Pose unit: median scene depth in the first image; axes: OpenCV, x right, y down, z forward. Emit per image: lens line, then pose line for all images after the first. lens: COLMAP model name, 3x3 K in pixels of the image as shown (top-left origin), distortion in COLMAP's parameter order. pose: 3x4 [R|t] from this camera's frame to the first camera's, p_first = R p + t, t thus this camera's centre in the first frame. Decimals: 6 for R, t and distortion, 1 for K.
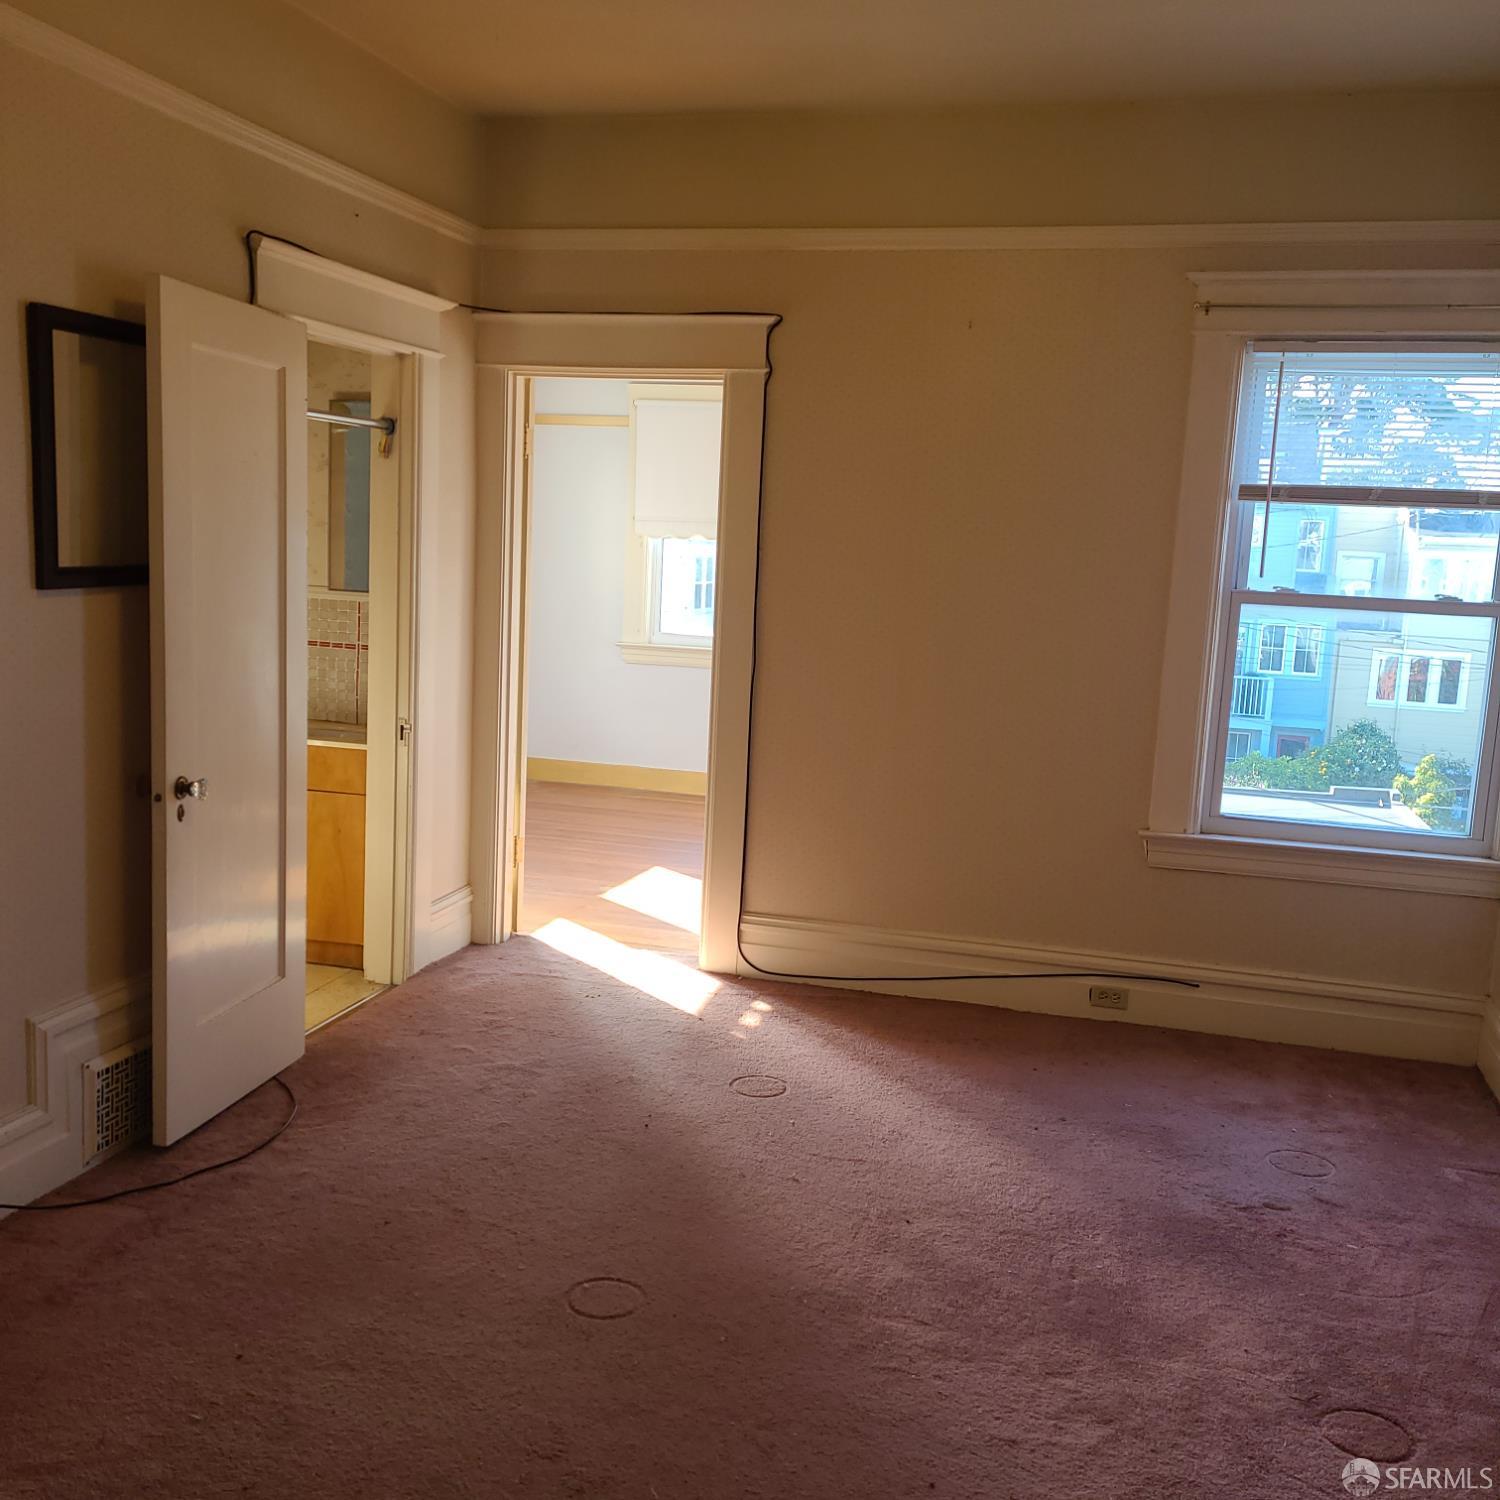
lens RADIAL K [[1585.6, 0, 751.0], [0, 1585.6, 769.3], [0, 0, 1]] dist [0.083136, -0.015004]
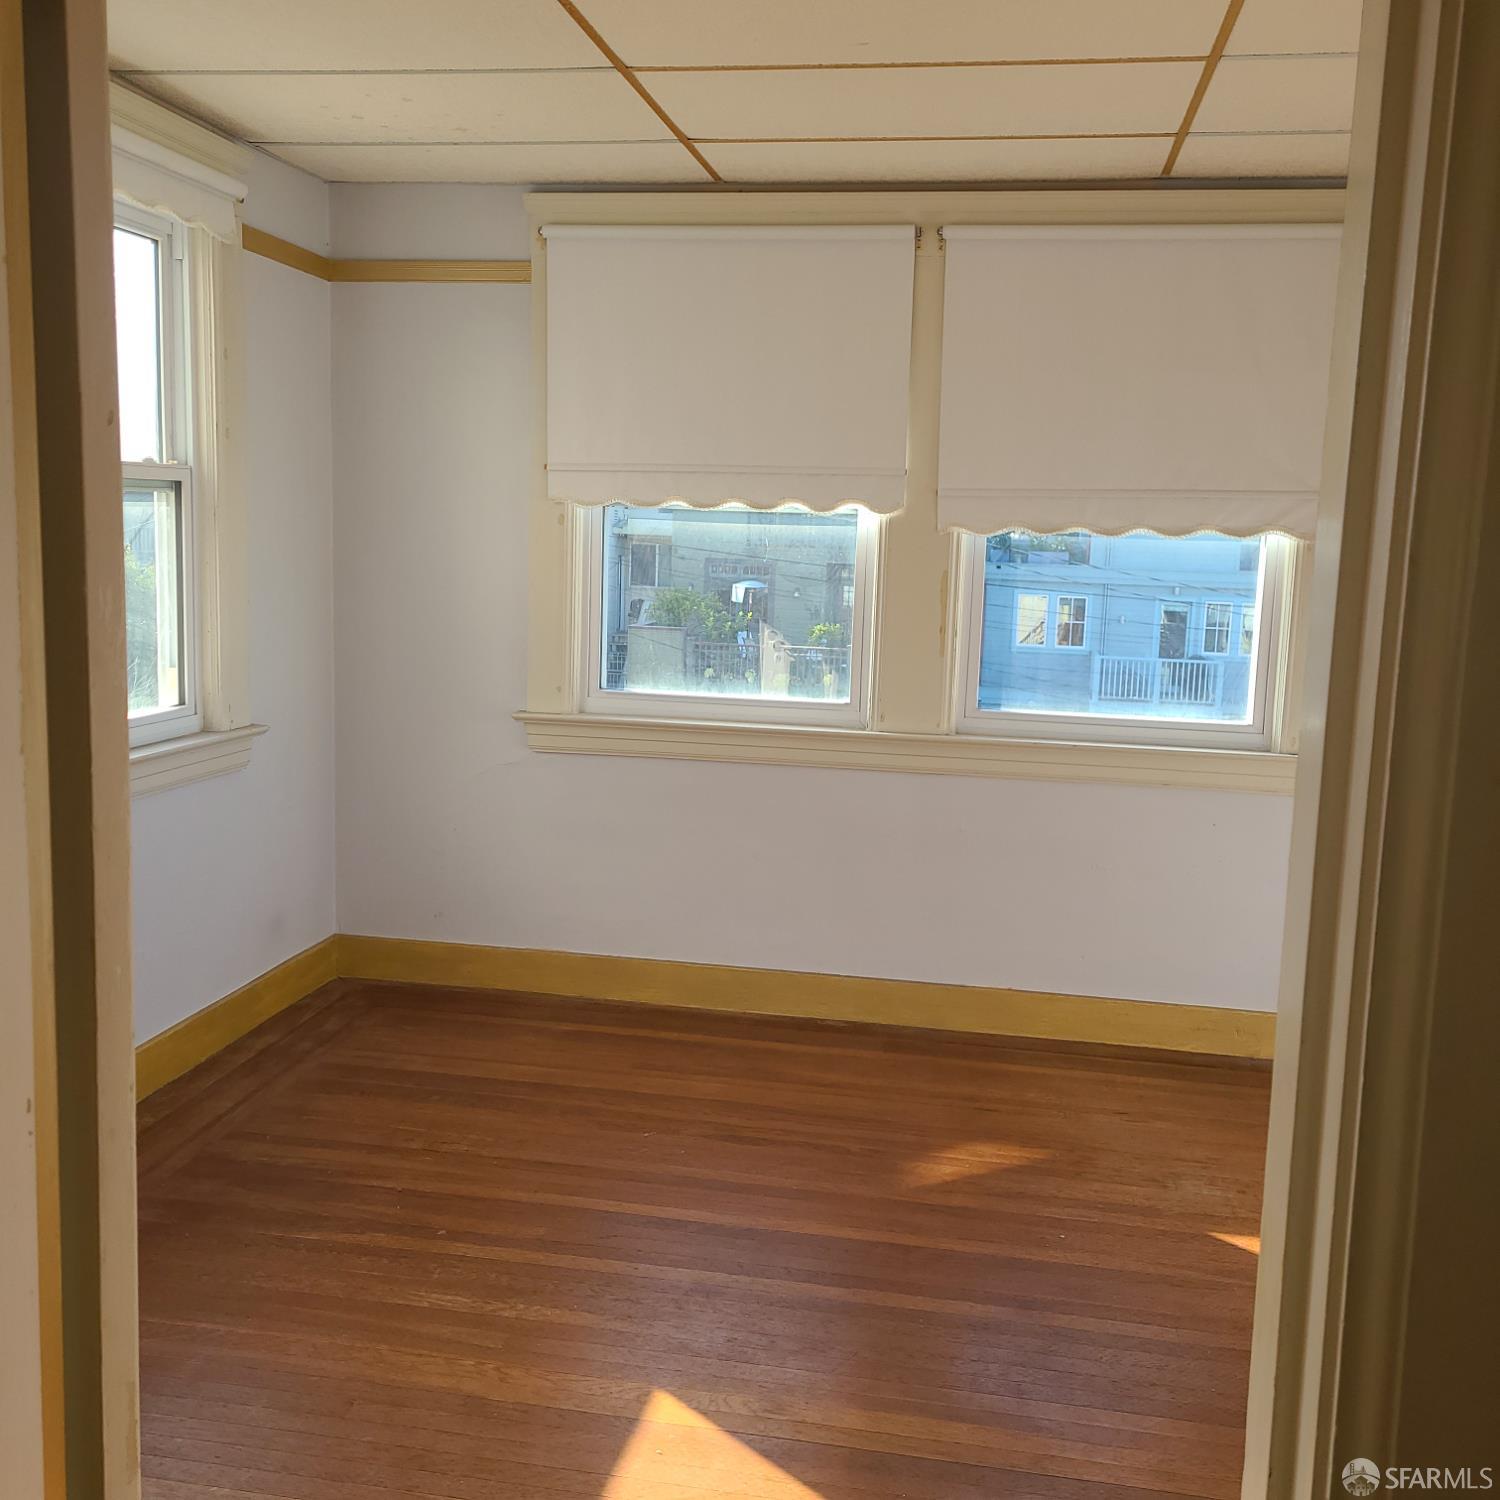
lens RADIAL K [[1611.1, 0, 750.0], [0, 1611.1, 750.0], [0, 0, 1]] dist [0.066099, -0.070382]
pose [[0.996822, -0.027785, 0.074657, -0.010013], [0.027868, 0.999612, -0.000067, -0.013452], [-0.074626, 0.002147, 0.997209, 0.098042]]
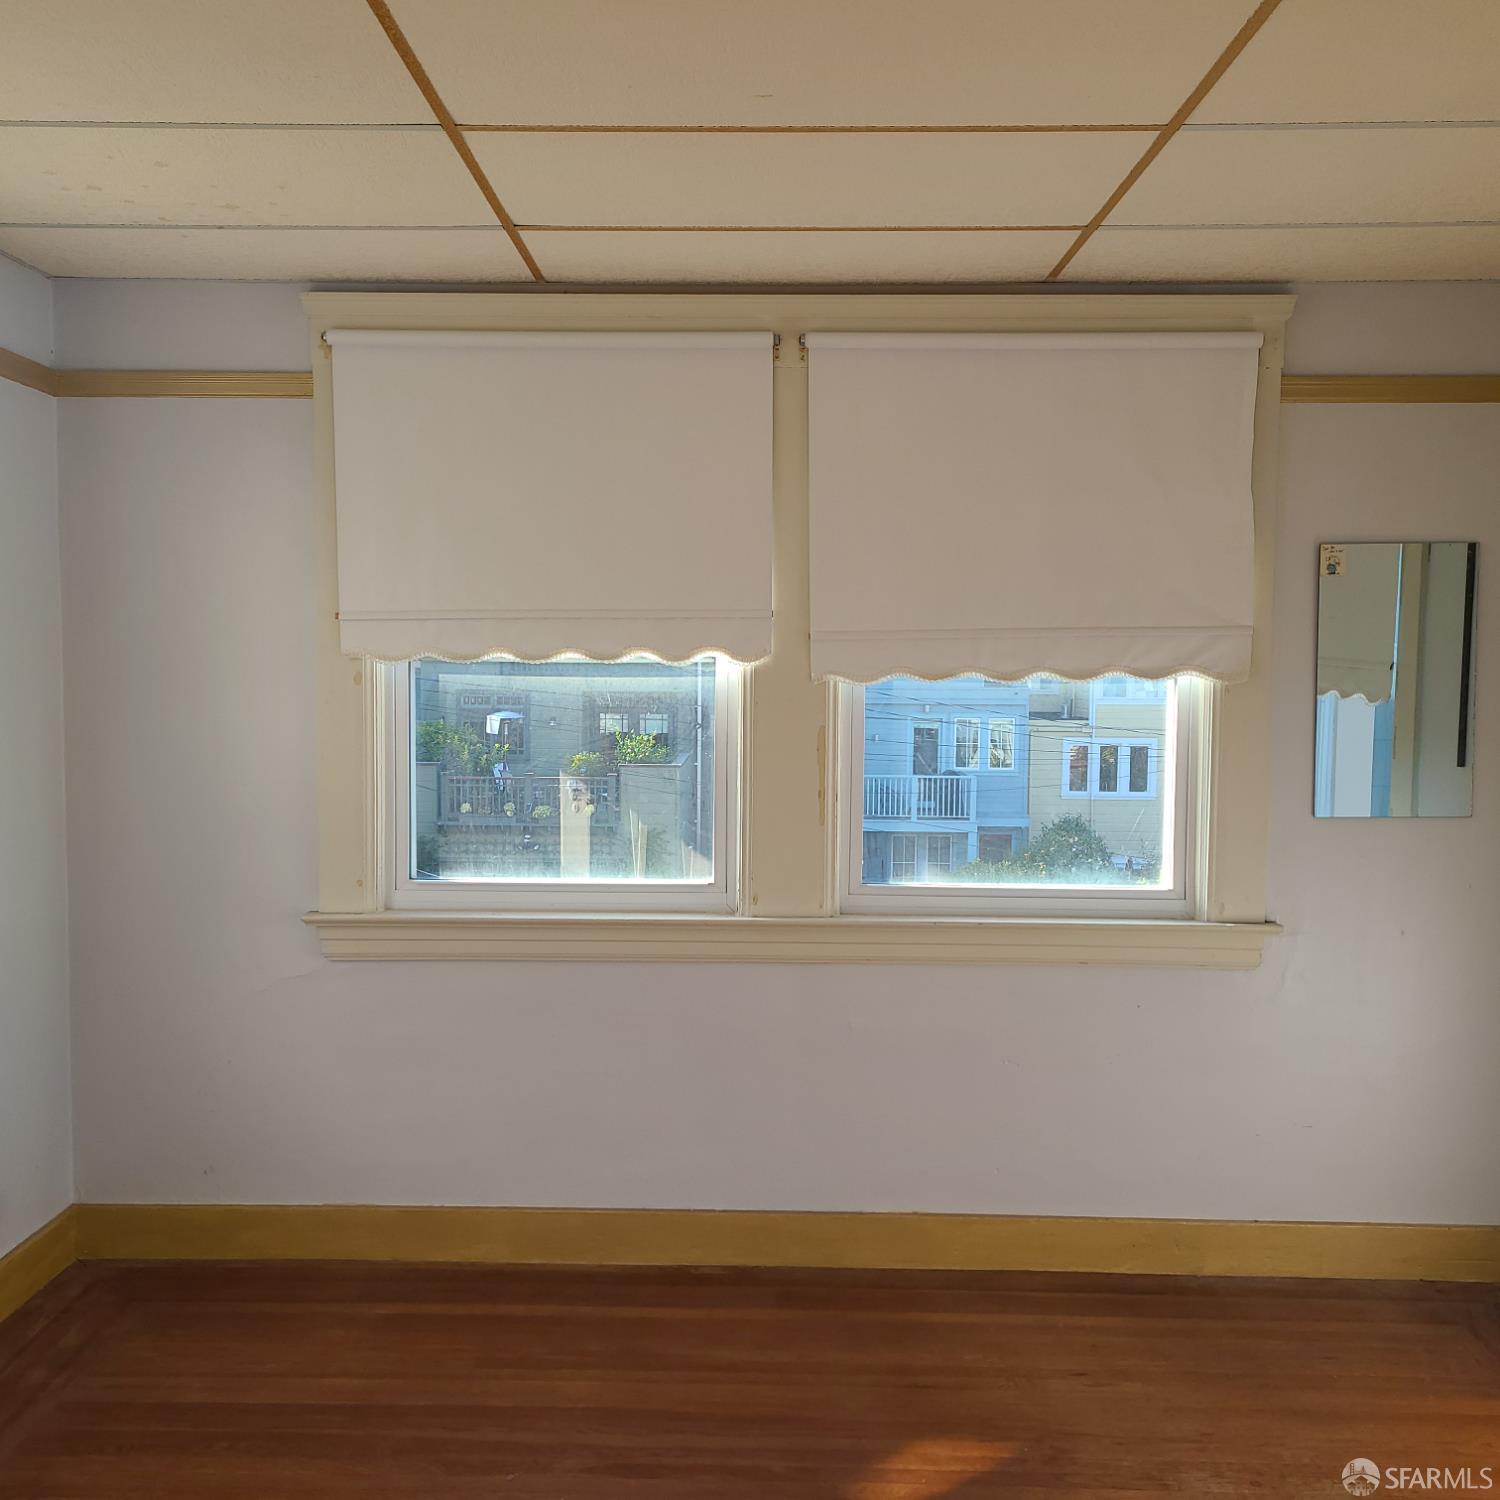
lens RADIAL K [[1611.1, 0, 750.0], [0, 1611.1, 750.0], [0, 0, 1]] dist [0.066099, -0.070382]
pose [[0.971508, -0.057008, 0.230048, -0.013659], [0.074479, 0.994903, -0.067981, -0.017387], [-0.225000, 0.083177, 0.970802, 0.114558]]
